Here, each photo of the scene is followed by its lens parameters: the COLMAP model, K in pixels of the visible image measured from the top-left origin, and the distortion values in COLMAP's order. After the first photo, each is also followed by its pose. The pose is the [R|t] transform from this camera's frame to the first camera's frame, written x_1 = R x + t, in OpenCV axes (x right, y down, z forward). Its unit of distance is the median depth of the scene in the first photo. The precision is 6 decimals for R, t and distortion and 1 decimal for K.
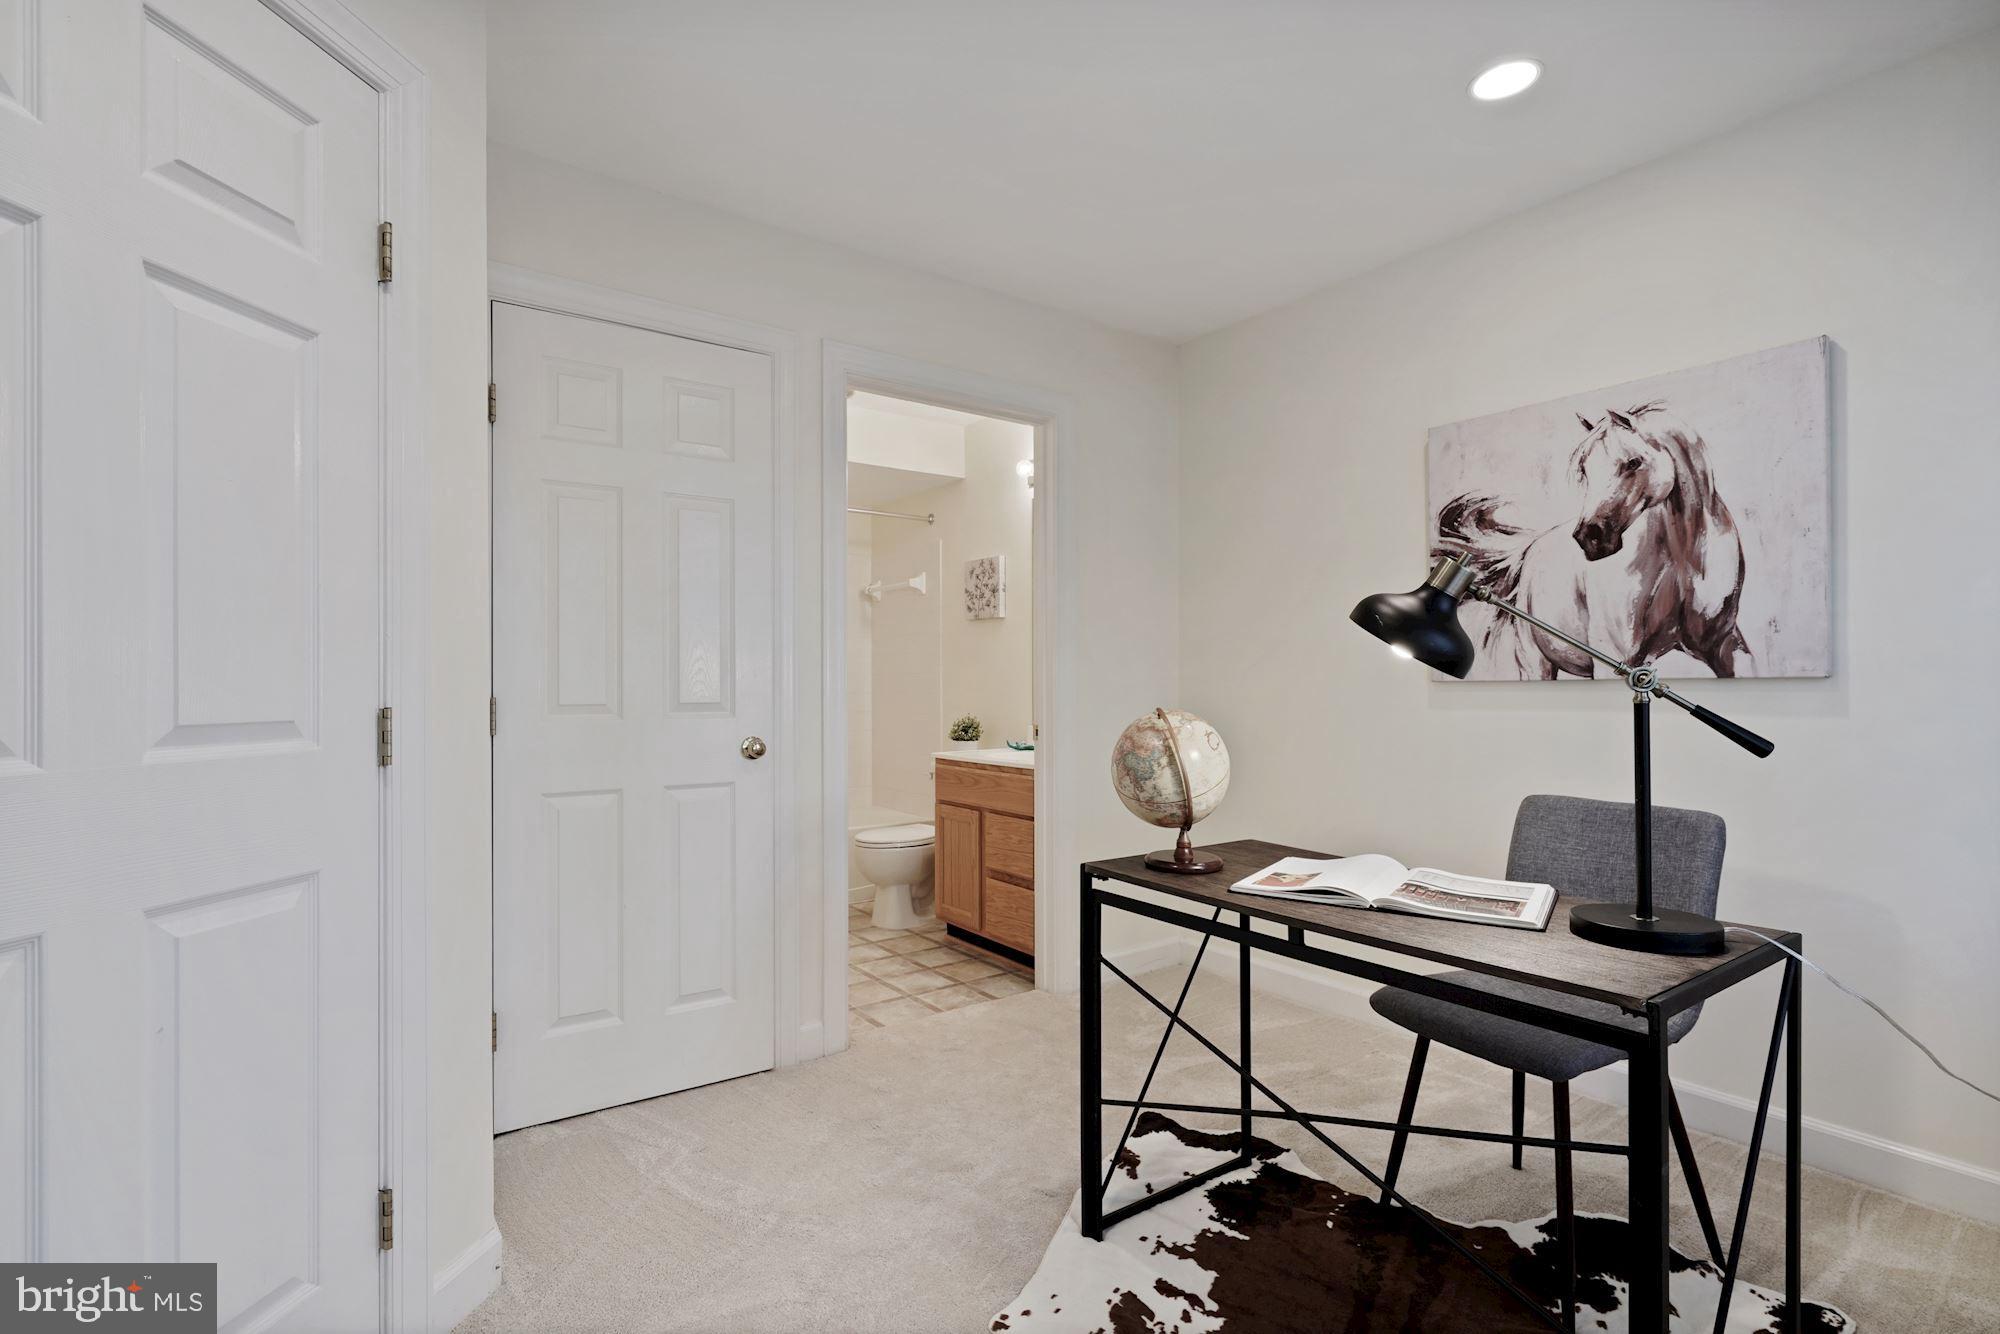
lens RADIAL K [[962.3, 0, 987.3], [0, 962.3, 681.3], [0, 0, 1]] dist [0.004186, 0.001317]
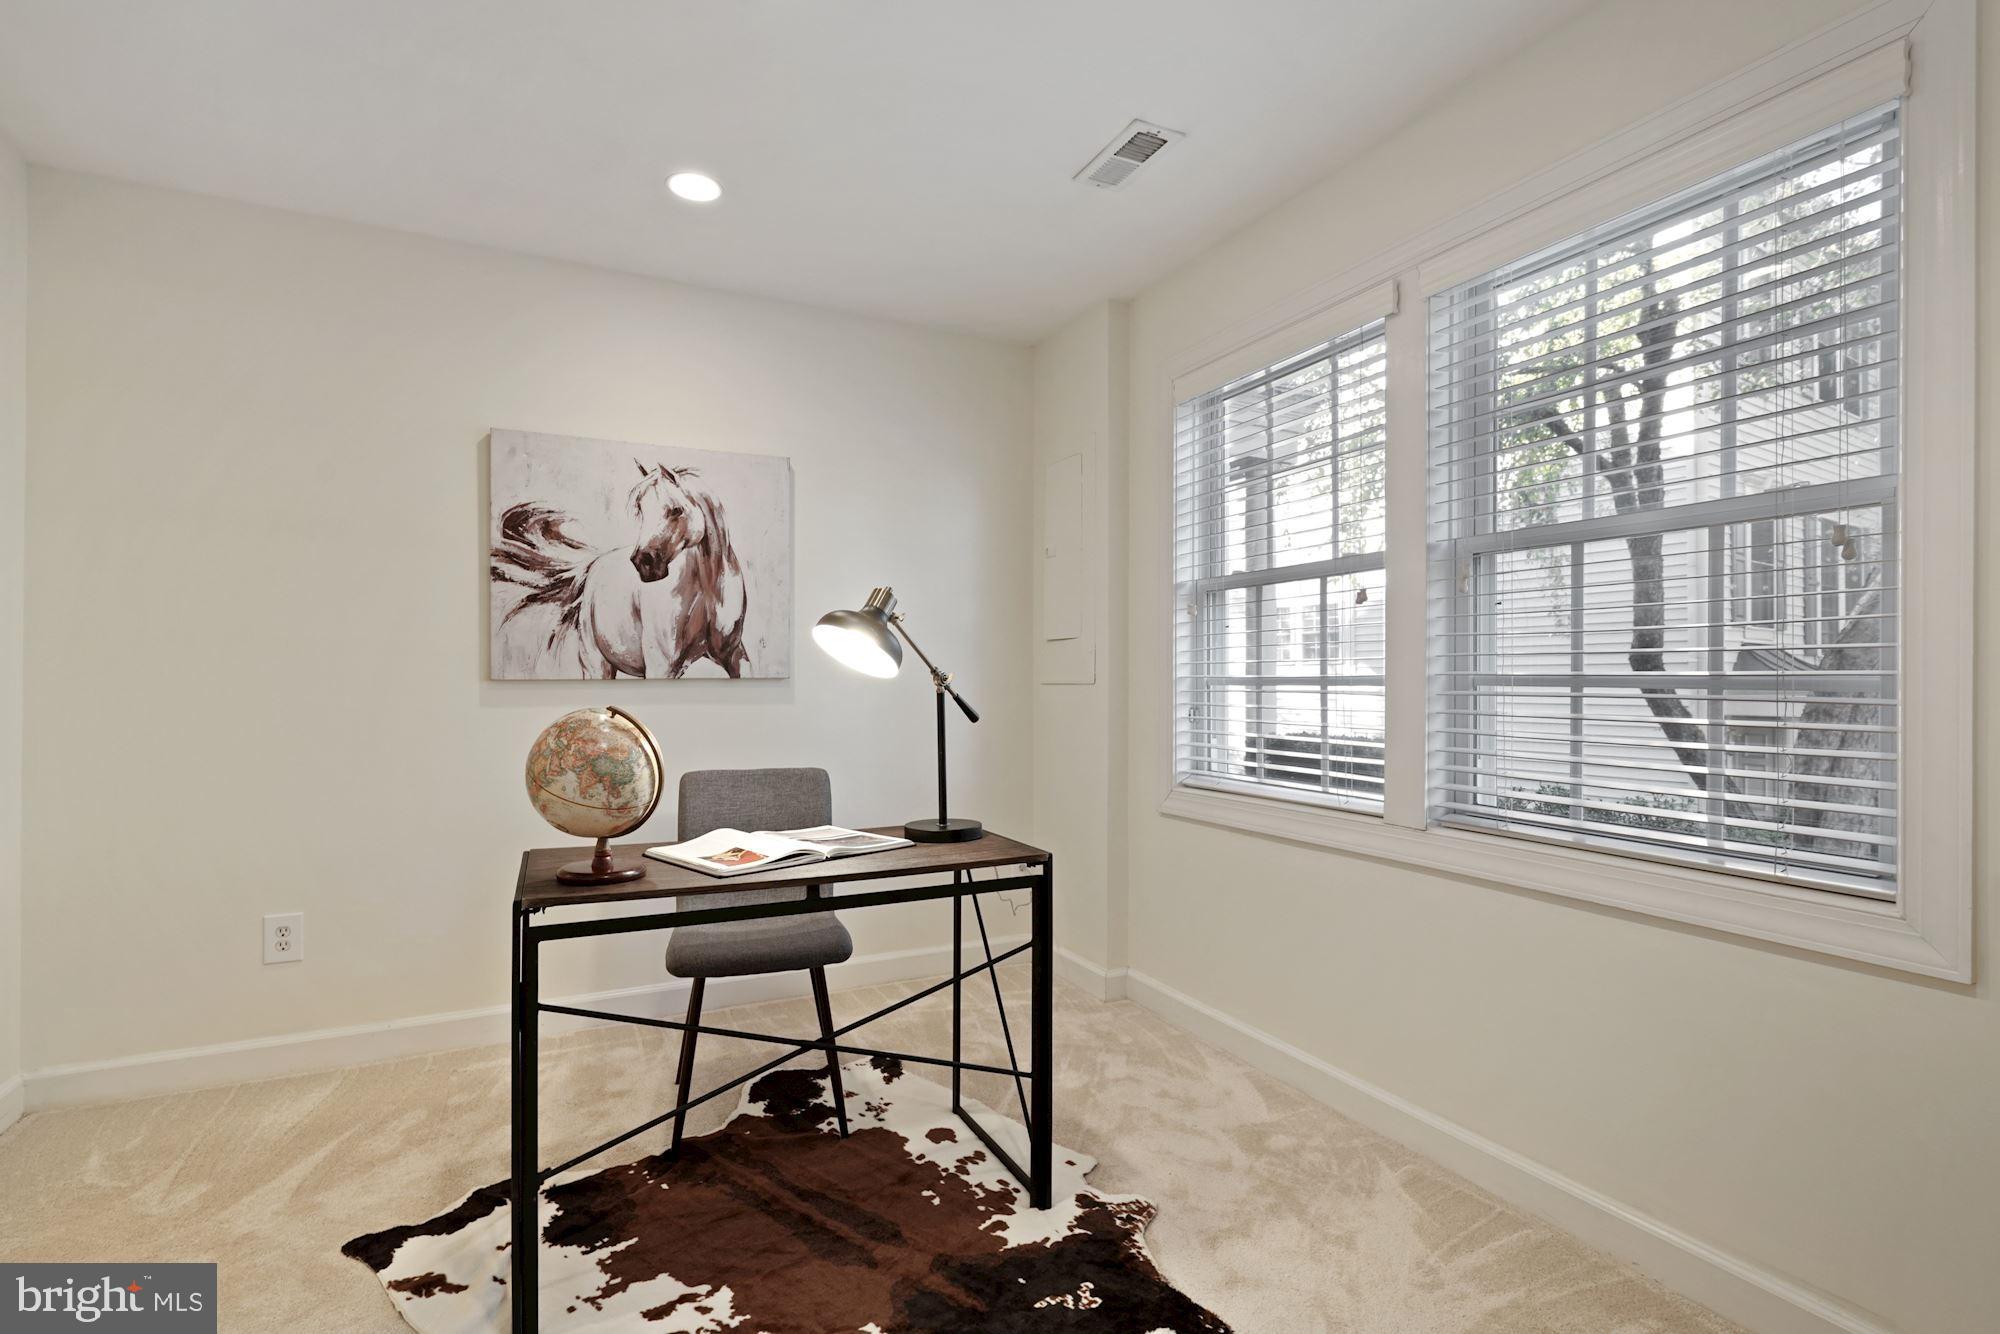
lens RADIAL K [[962.3, 0, 987.3], [0, 962.3, 681.3], [0, 0, 1]] dist [0.004186, 0.001317]
pose [[0.145010, 0.004336, 0.989421, -0.559362], [-0.000788, 0.999991, -0.004267, 0.006350], [-0.989430, -0.000161, 0.145012, 0.421102]]
